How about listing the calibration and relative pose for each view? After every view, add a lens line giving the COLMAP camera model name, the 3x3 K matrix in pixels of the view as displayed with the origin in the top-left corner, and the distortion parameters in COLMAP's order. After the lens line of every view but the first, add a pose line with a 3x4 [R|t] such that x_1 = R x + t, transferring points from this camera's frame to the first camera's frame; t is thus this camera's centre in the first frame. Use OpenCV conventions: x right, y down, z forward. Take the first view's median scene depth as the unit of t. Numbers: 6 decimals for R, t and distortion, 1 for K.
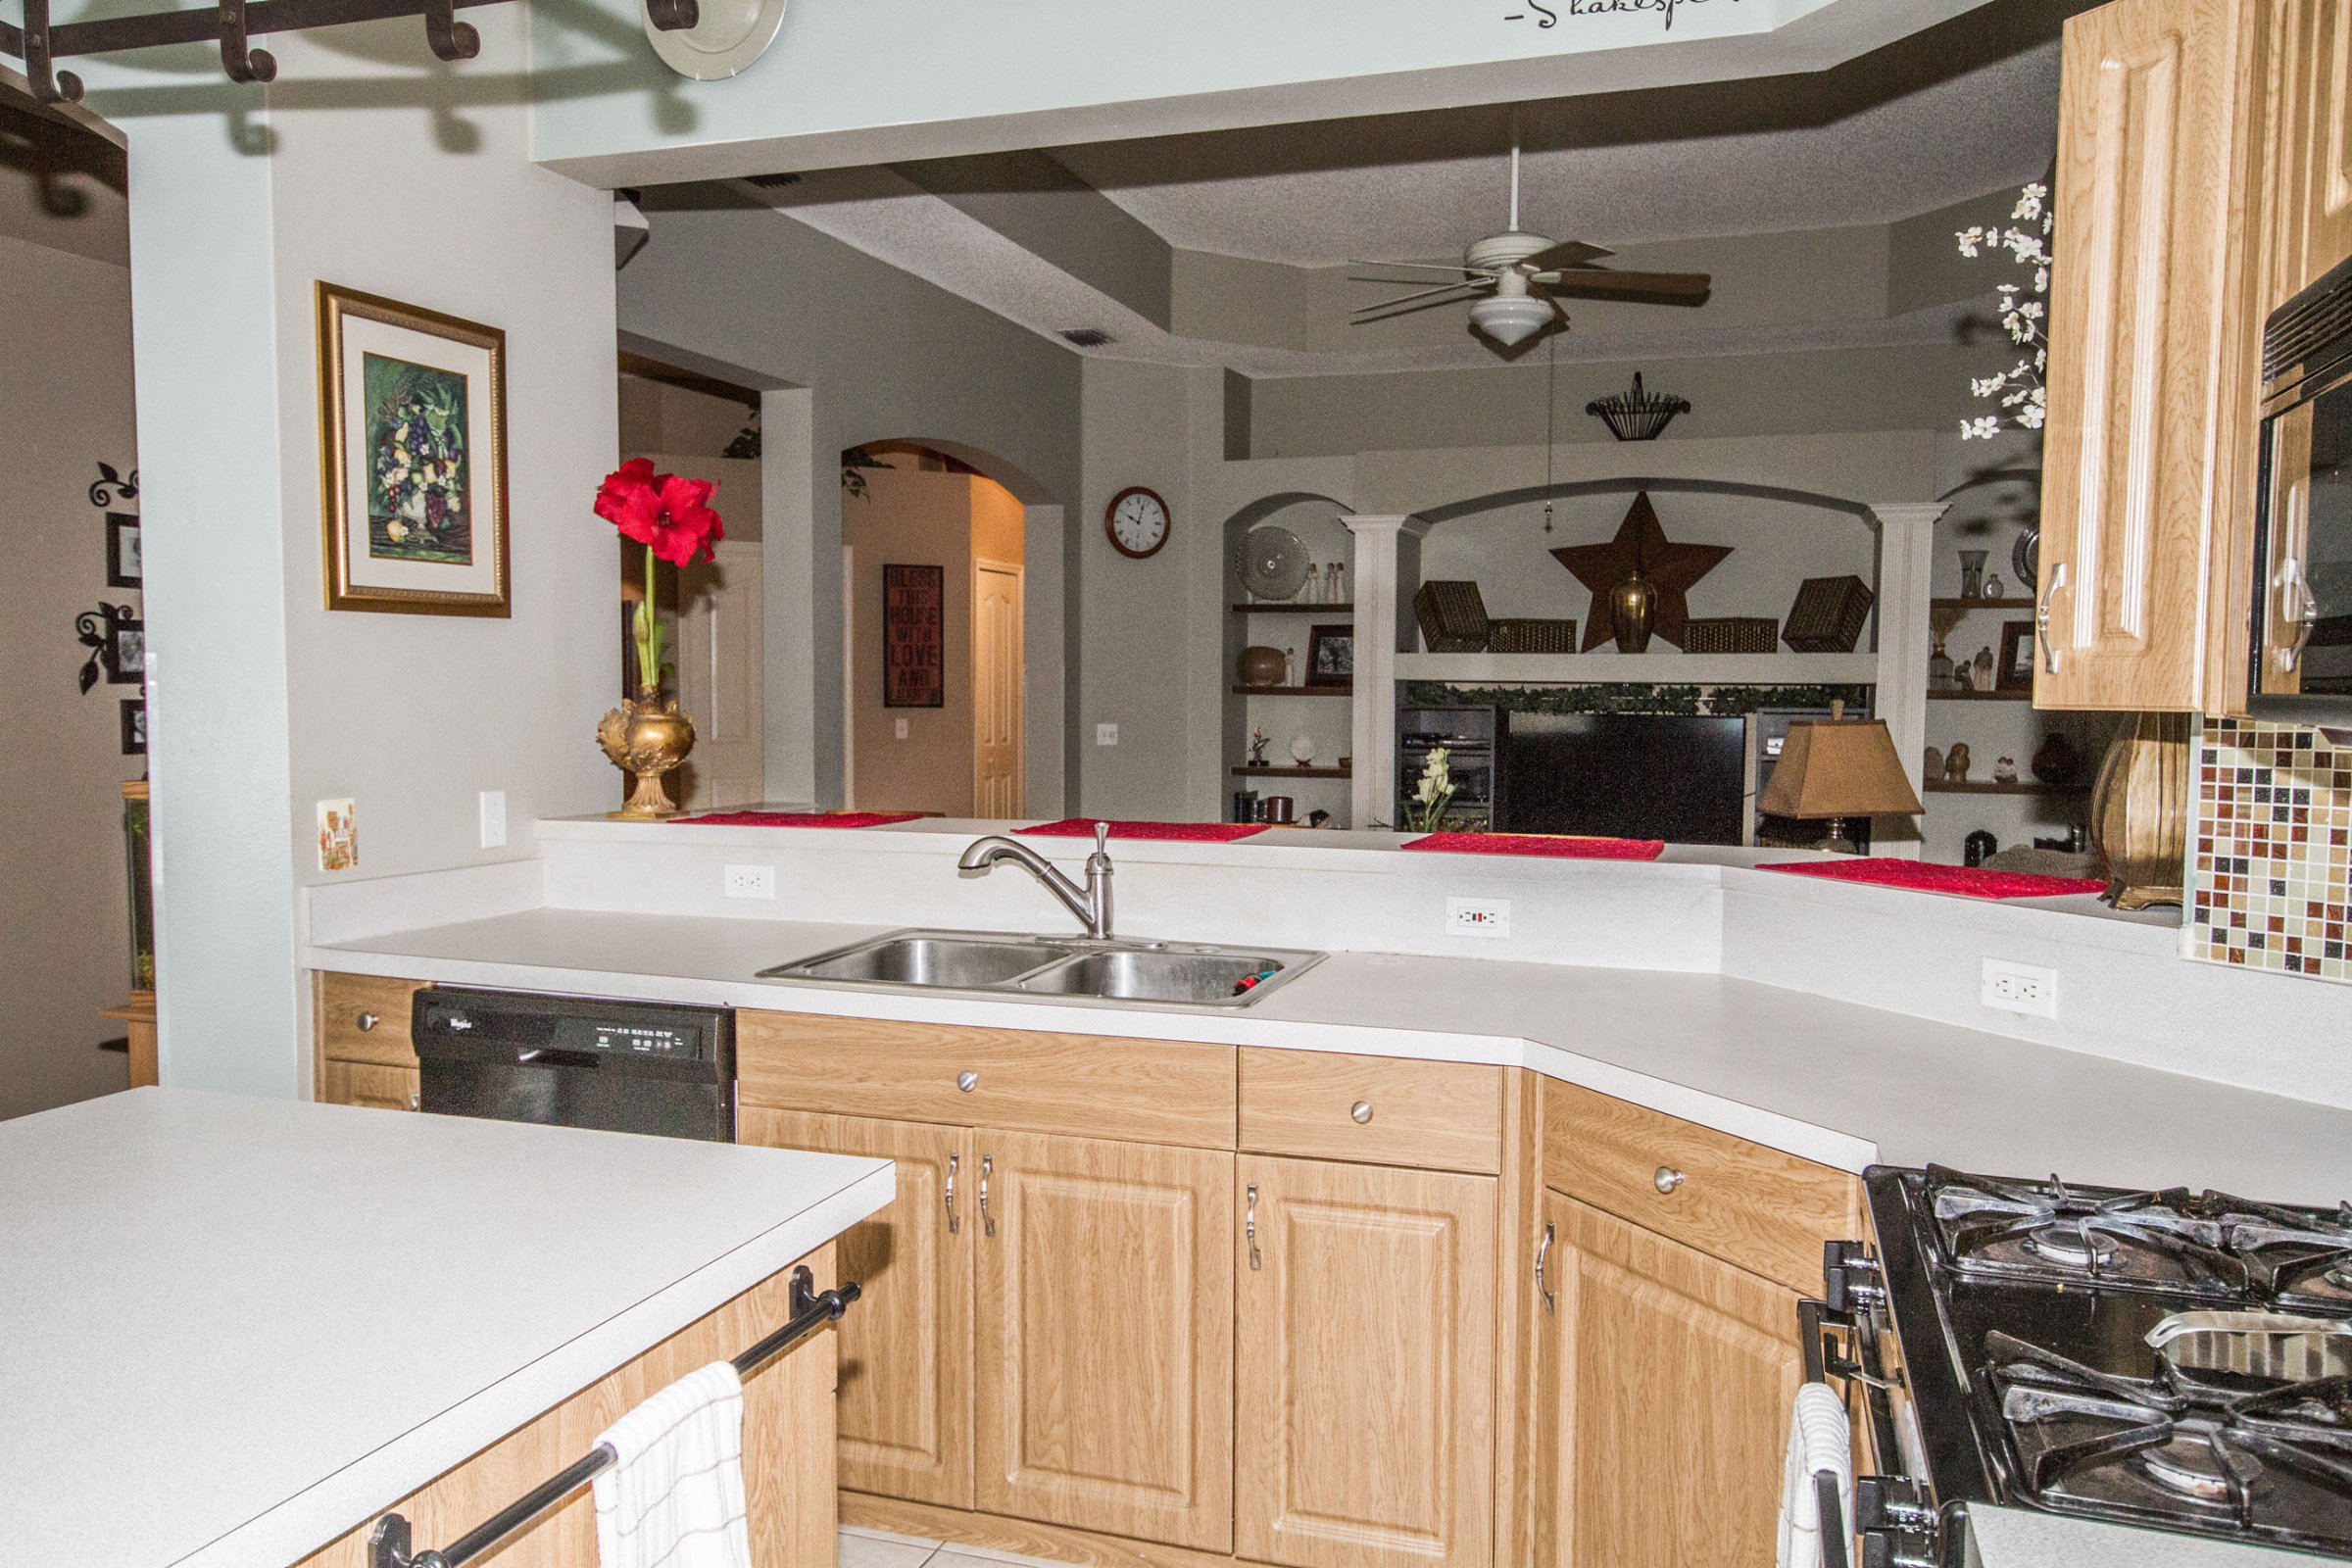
lens RADIAL K [[1748.1, 0, 1158.5], [0, 1748.1, 801.7], [0, 0, 1]] dist [-0.005425, 0.037262]
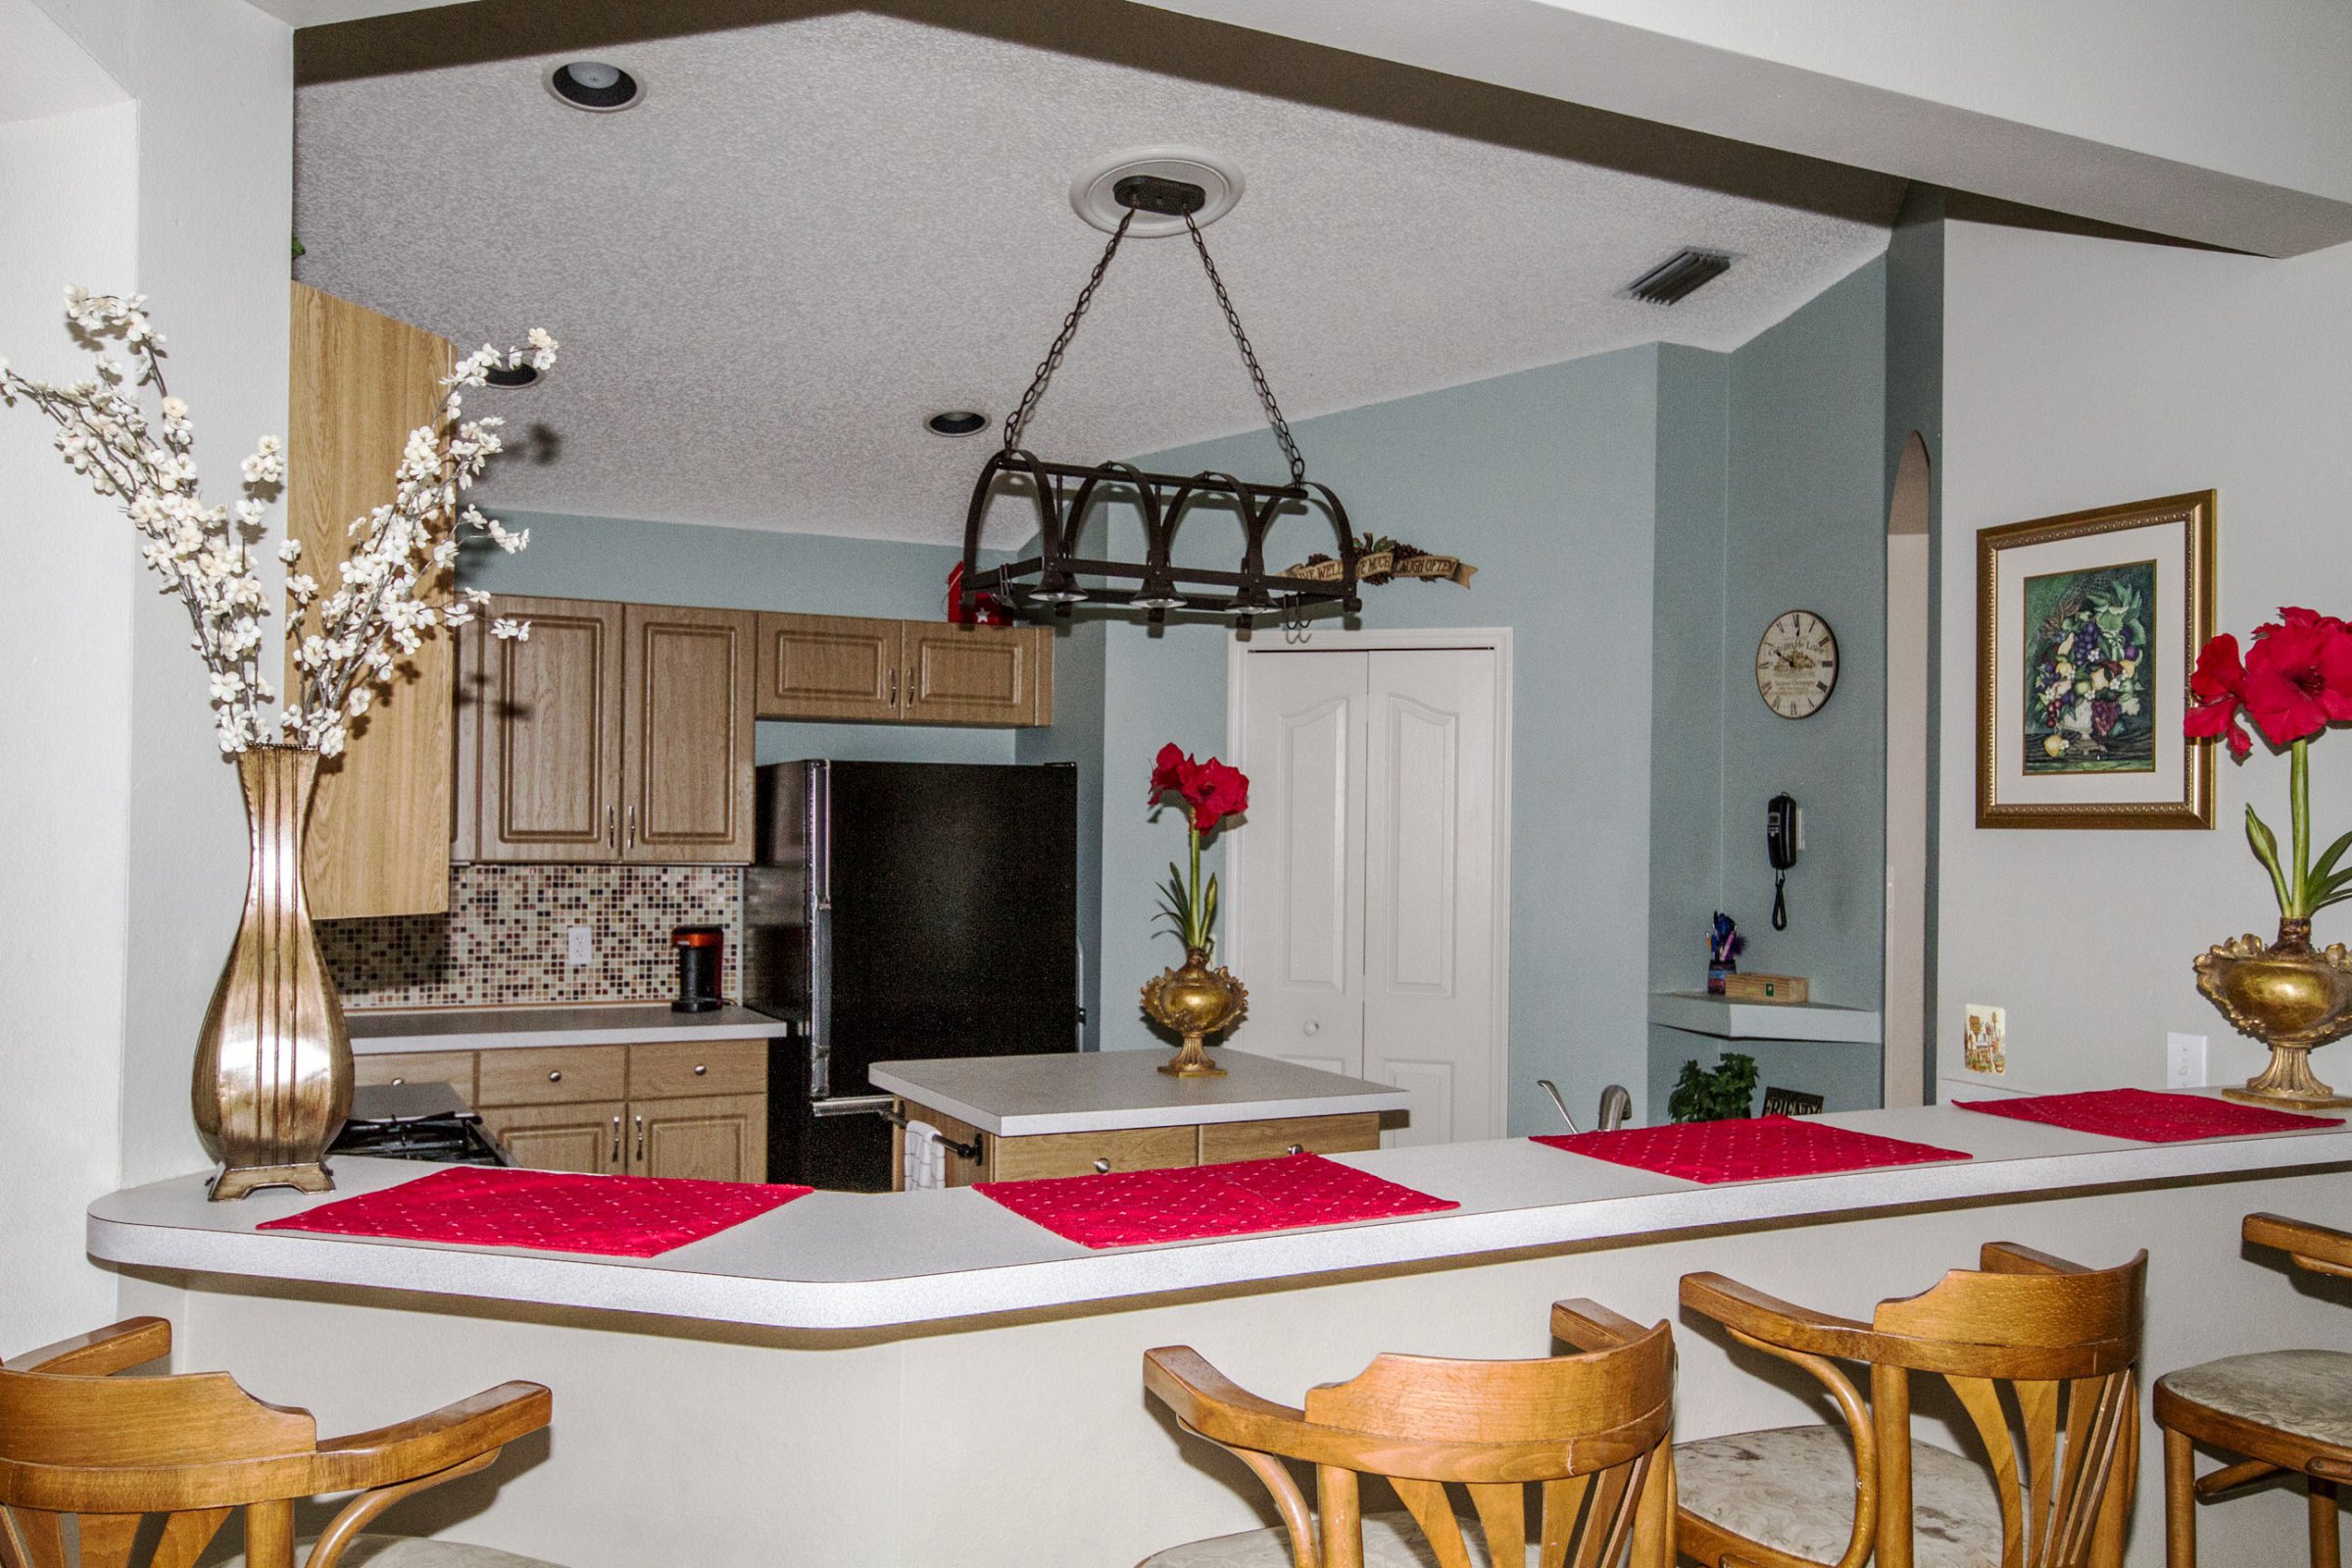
lens RADIAL K [[1866.1, 0, 1180.8], [0, 1866.1, 779.9], [0, 0, 1]] dist [0.034328, 0.000065]
pose [[-0.700018, -0.030807, -0.713461, 0.656575], [-0.066812, 0.997512, 0.022482, -0.124792], [0.710993, 0.063405, -0.700334, 1.375146]]
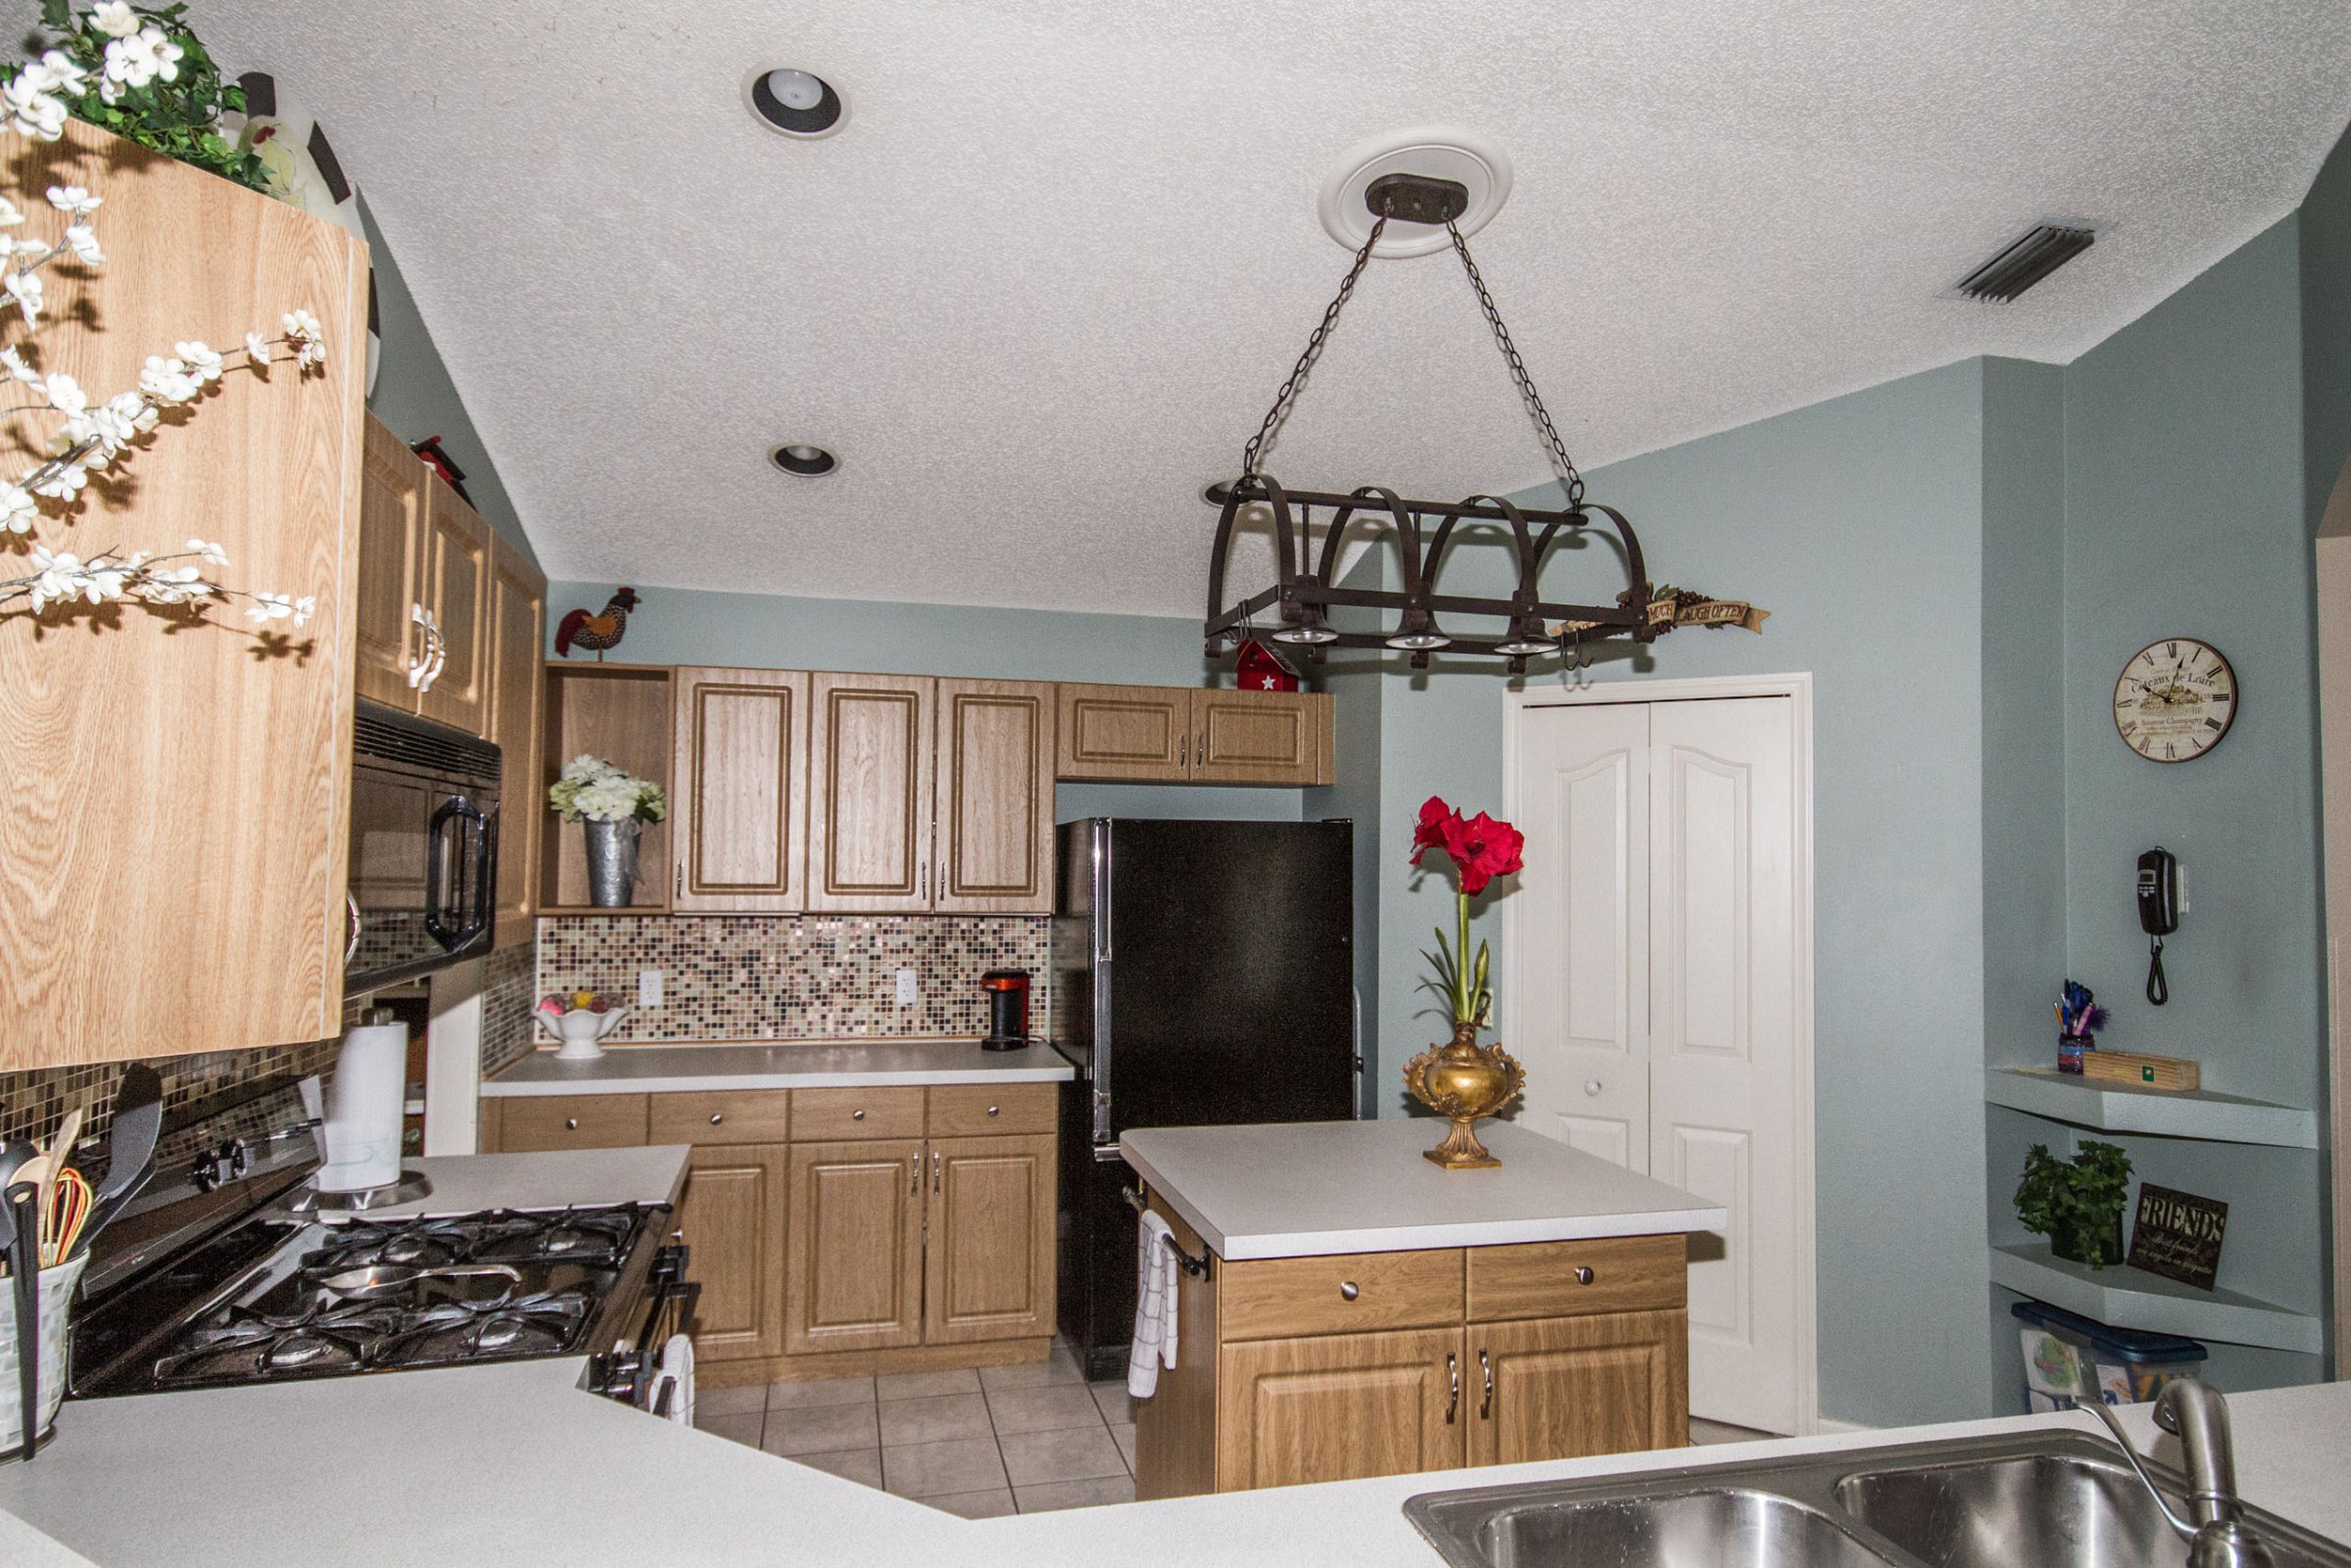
lens RADIAL K [[1335.0, 0, 1171.4], [0, 1335.0, 809.3], [0, 0, 1]] dist [0.009131, 0.007862]
pose [[-0.841193, -0.035810, -0.539549, 0.319657], [-0.054772, 0.998316, 0.019134, -0.119394], [0.537955, 0.045647, -0.841737, 1.070740]]
